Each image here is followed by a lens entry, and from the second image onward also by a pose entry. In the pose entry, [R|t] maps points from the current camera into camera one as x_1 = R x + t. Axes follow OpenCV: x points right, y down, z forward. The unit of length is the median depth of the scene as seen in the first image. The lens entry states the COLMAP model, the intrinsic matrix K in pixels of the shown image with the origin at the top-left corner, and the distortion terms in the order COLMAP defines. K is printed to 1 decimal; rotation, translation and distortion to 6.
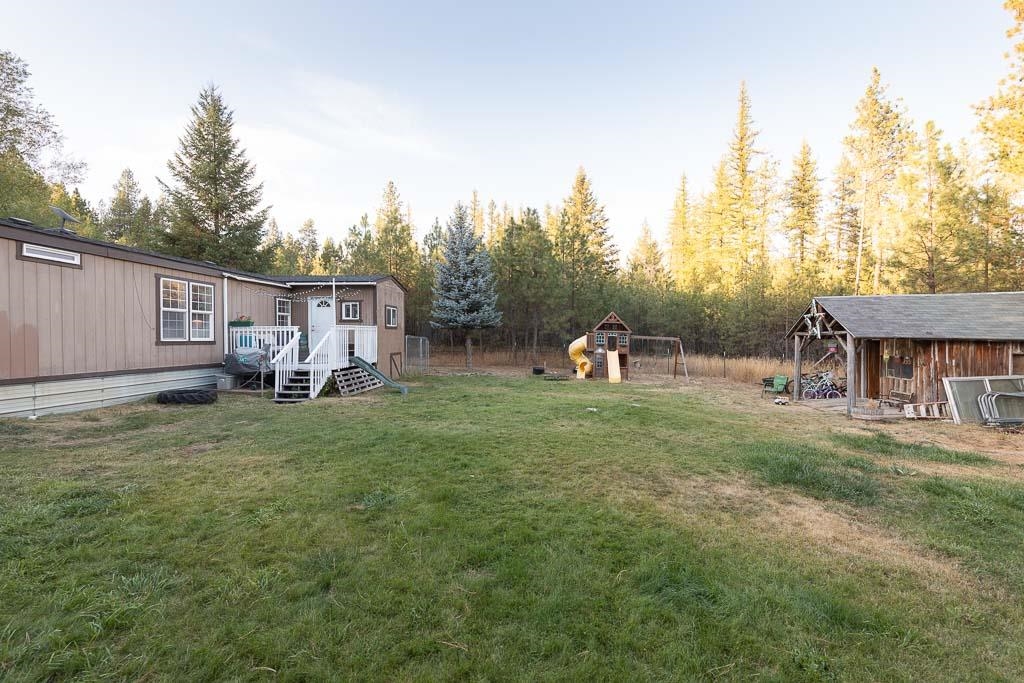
lens RADIAL K [[437.8, 0, 512.0], [0, 437.8, 341.5], [0, 0, 1]] dist [-0.000151, -0.000008]
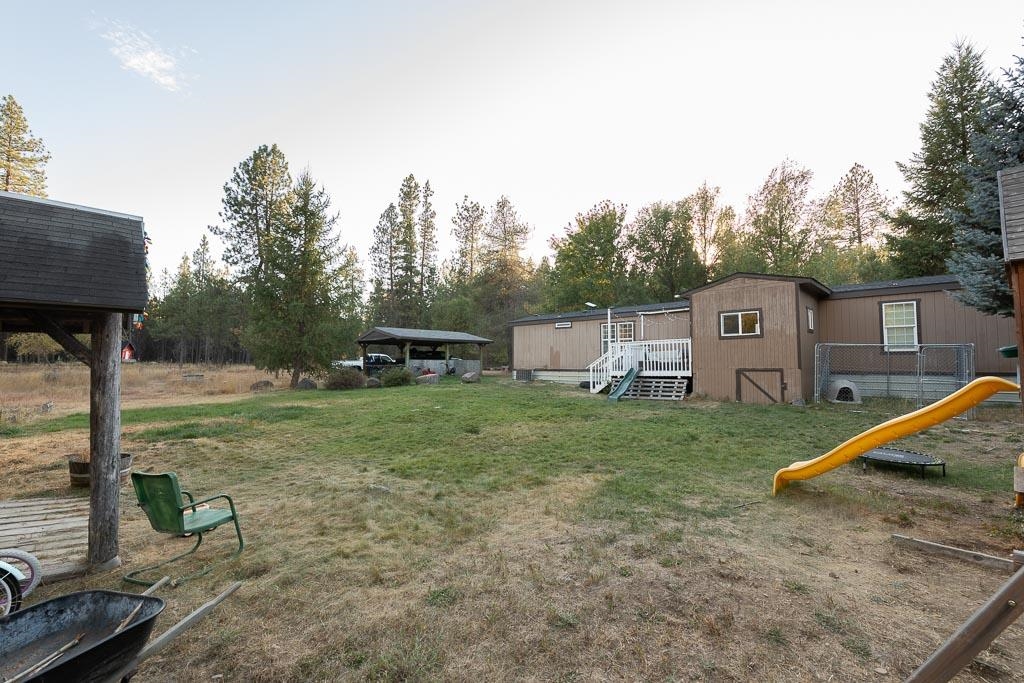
lens RADIAL K [[438.0, 0, 518.0], [0, 438.0, 340.2], [0, 0, 1]] dist [0.000005, 0.000362]
pose [[-0.616781, -0.046759, -0.785745, 0.884307], [-0.009823, 0.998614, -0.051716, 0.028677], [0.787073, -0.024179, -0.616385, 1.711213]]
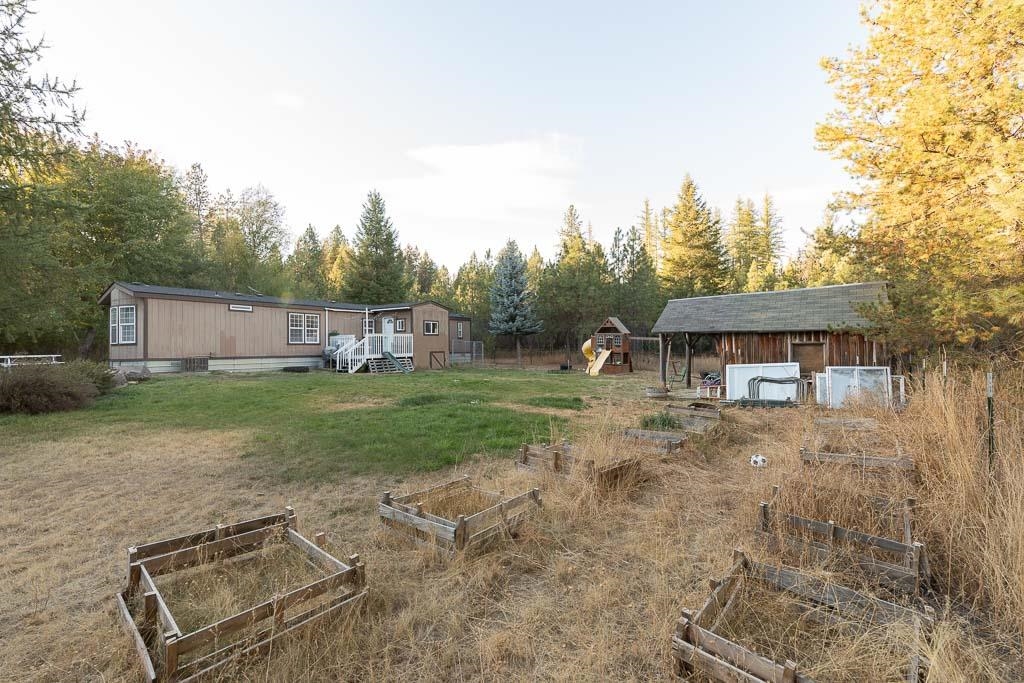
lens RADIAL K [[437.8, 0, 512.0], [0, 437.8, 341.5], [0, 0, 1]] dist [-0.000151, -0.000008]
pose [[0.876314, -0.017644, -0.481418, 1.033046], [0.007115, 0.999694, -0.023687, 0.043383], [0.481689, 0.017331, 0.876171, -0.299716]]
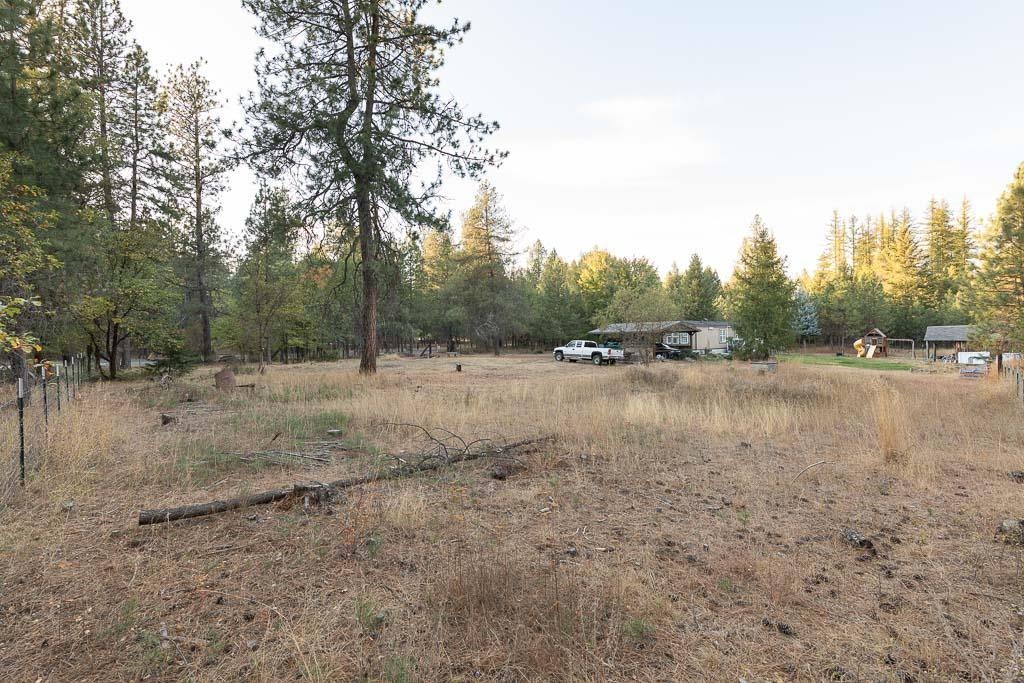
lens RADIAL K [[436.9, 0, 512.0], [0, 436.9, 341.5], [0, 0, 1]] dist [0.000214, -0.000163]
pose [[0.722644, -0.000389, -0.691221, 0.805608], [0.006235, 0.999963, 0.005955, -0.044398], [0.691193, -0.008613, 0.722619, -3.692784]]
